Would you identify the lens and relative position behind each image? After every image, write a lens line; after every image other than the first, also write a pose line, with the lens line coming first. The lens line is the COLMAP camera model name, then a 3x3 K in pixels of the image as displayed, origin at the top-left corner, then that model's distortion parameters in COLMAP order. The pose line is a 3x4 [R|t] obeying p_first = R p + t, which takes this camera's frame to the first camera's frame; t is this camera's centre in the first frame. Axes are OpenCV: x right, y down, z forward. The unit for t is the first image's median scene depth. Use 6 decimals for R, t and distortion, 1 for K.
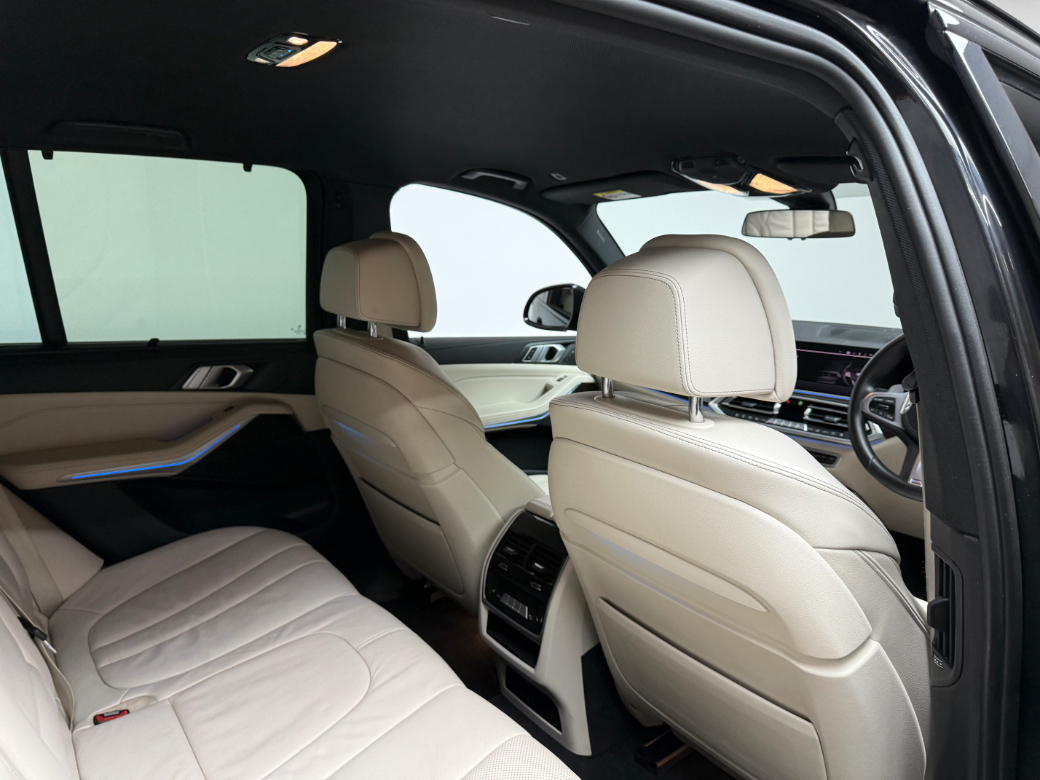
lens RADIAL K [[728.4, 0, 520.0], [0, 728.4, 390.0], [0, 0, 1]] dist [-0.030045, -0.000851]
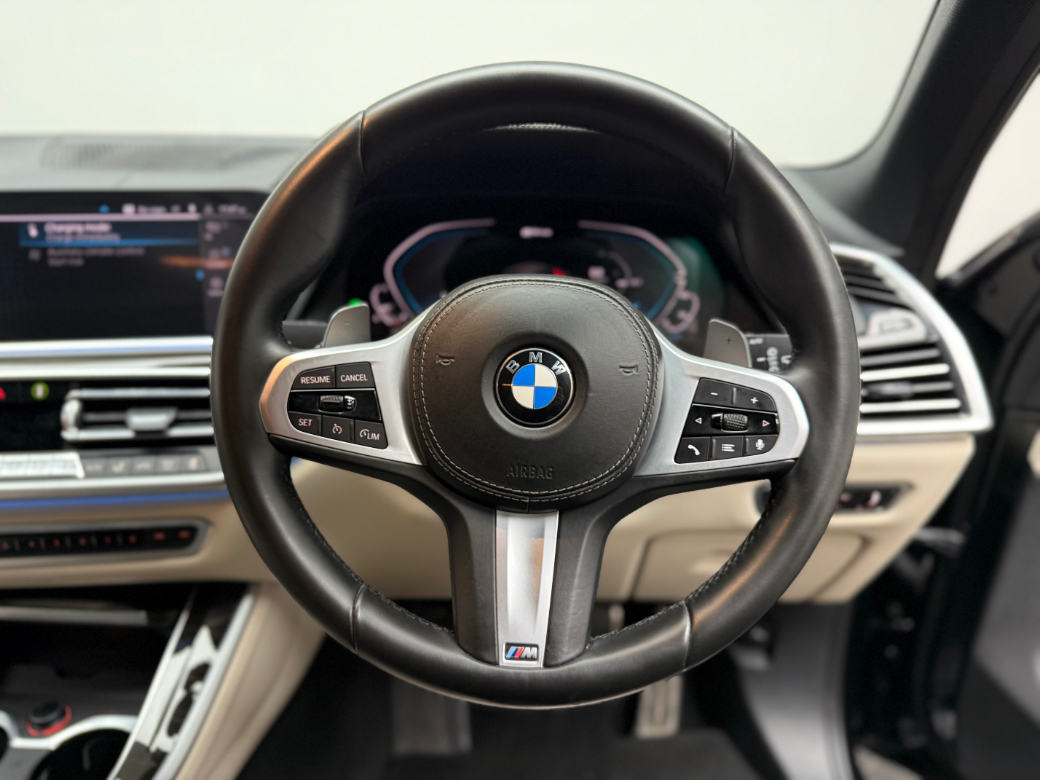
lens RADIAL K [[728.4, 0, 520.0], [0, 728.4, 390.0], [0, 0, 1]] dist [-0.030045, -0.000851]
pose [[0.590533, -0.305298, 0.747037, 0.277365], [0.139837, 0.950389, 0.277861, -0.042758], [-0.794806, -0.059623, 0.603928, 0.642675]]
